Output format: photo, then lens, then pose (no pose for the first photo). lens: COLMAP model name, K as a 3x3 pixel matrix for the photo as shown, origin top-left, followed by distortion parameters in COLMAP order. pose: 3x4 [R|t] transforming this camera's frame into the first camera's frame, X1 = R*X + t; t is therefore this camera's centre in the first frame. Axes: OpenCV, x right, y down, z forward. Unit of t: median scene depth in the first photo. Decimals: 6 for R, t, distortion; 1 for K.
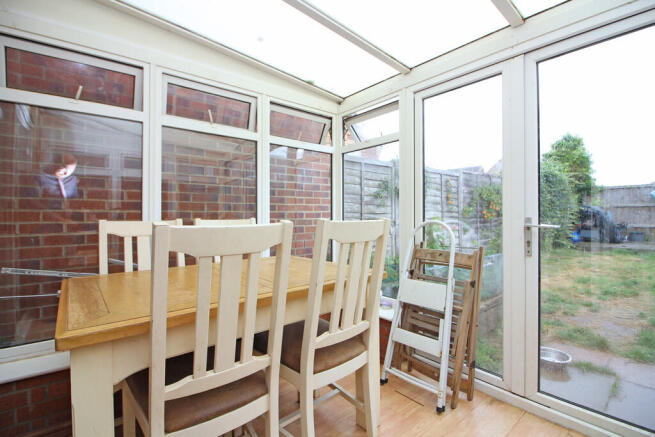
lens RADIAL K [[301.0, 0, 329.4], [0, 301.0, 218.3], [0, 0, 1]] dist [-0.006249, -0.008648]
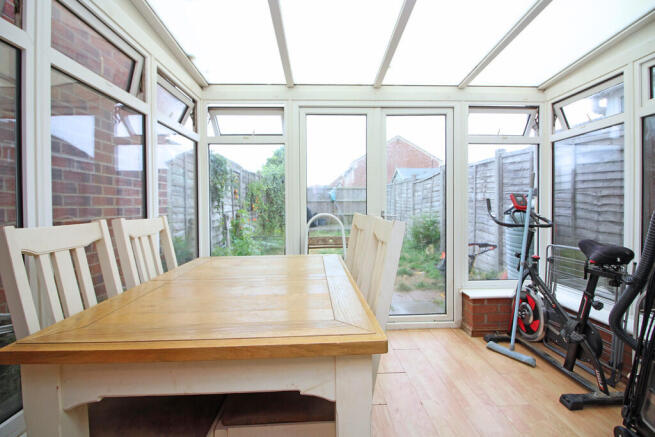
lens RADIAL K [[301.0, 0, 329.5], [0, 301.0, 213.4], [0, 0, 1]] dist [-0.006249, -0.008648]
pose [[0.619480, -0.016033, 0.784848, -0.563109], [0.011850, 0.999868, 0.011072, -0.006783], [-0.784923, 0.002442, 0.619589, 0.164468]]
